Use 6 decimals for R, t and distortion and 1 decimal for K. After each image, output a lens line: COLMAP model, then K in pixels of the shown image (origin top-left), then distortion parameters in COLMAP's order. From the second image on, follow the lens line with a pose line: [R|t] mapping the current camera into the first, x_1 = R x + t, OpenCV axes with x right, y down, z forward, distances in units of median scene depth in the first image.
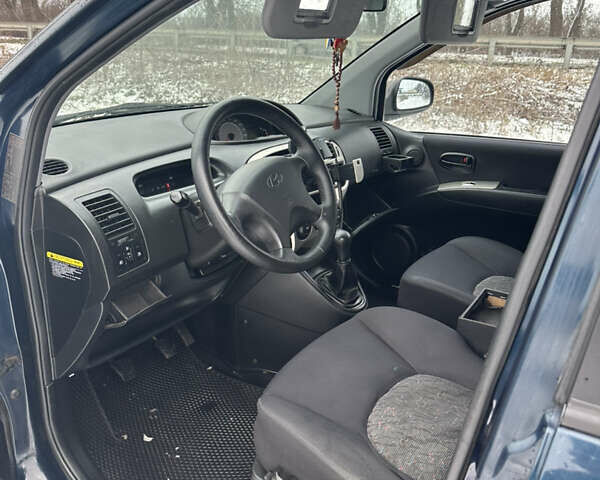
lens RADIAL K [[552.7, 0, 300.0], [0, 552.7, 240.0], [0, 0, 1]] dist [0.081980, -0.012169]
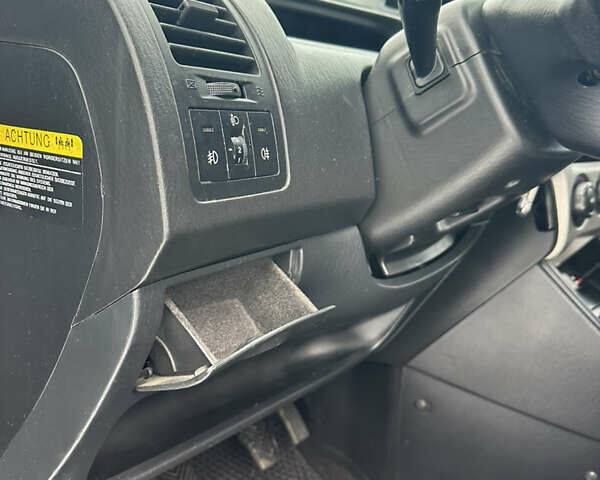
lens RADIAL K [[552.7, 0, 300.0], [0, 552.7, 240.0], [0, 0, 1]] dist [0.081980, -0.012169]
pose [[0.994558, 0.039930, -0.096231, -0.217389], [-0.053504, 0.988293, -0.142879, 0.107882], [0.089399, 0.147251, 0.985051, 0.642167]]
